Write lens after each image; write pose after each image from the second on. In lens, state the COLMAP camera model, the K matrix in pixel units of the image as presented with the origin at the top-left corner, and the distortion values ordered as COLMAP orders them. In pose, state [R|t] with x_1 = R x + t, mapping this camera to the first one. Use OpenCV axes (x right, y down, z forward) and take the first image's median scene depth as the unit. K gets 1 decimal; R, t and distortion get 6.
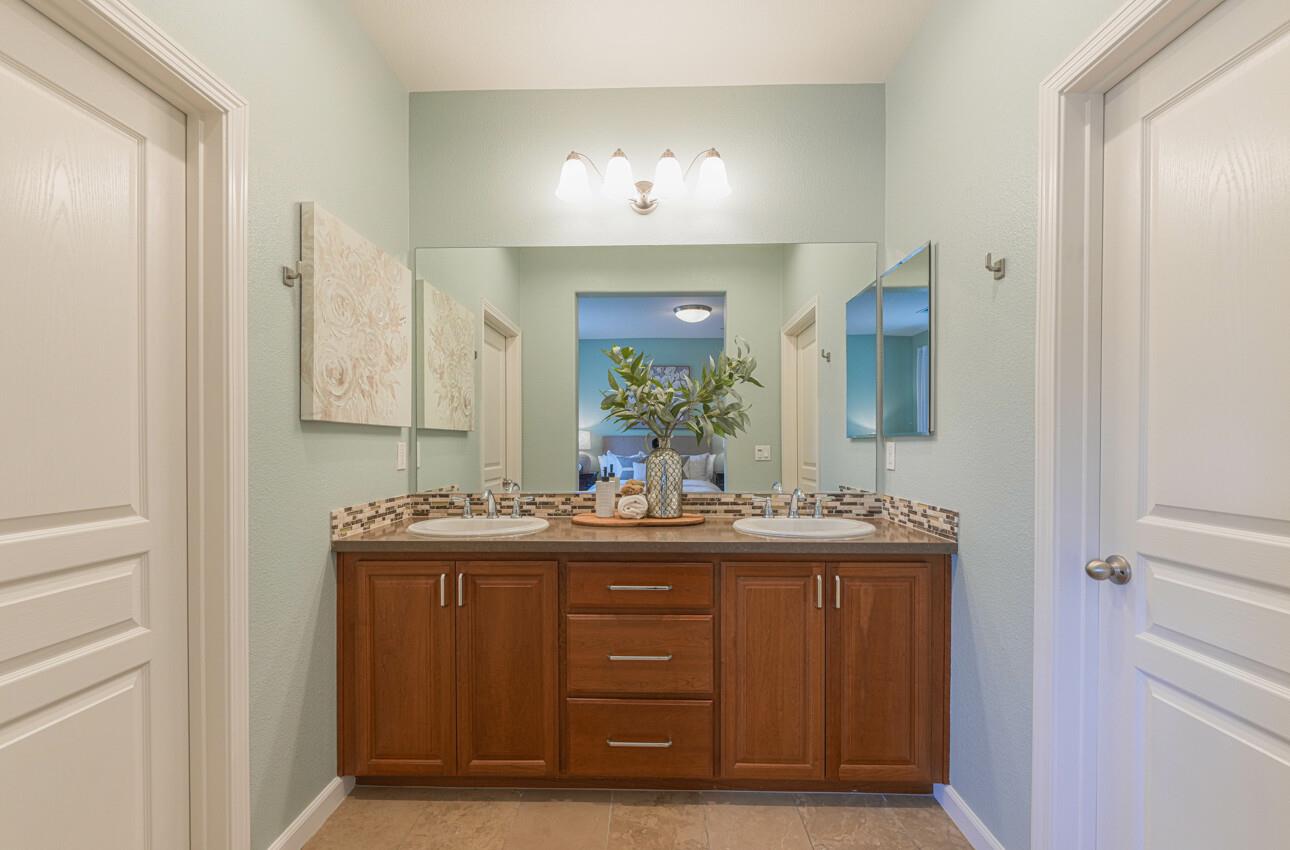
lens RADIAL K [[568.5, 0, 644.6], [0, 568.5, 437.2], [0, 0, 1]] dist [0.002270, -0.002267]
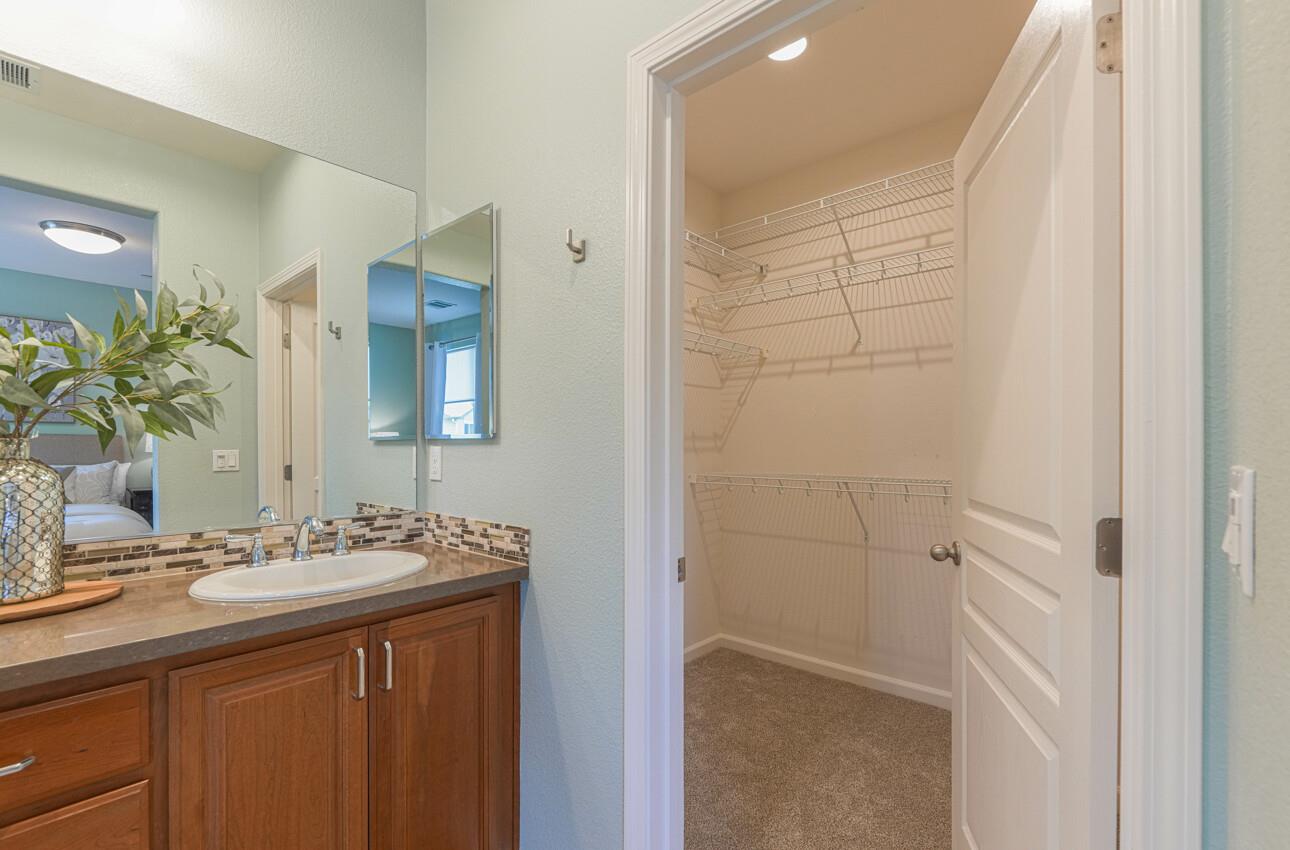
lens RADIAL K [[568.5, 0, 647.2], [0, 568.5, 445.0], [0, 0, 1]] dist [0.002270, -0.002267]
pose [[0.643852, 0.001221, 0.765149, 0.013458], [-0.009616, 0.999933, 0.006495, -0.000750], [-0.765090, -0.011539, 0.643820, 0.281481]]
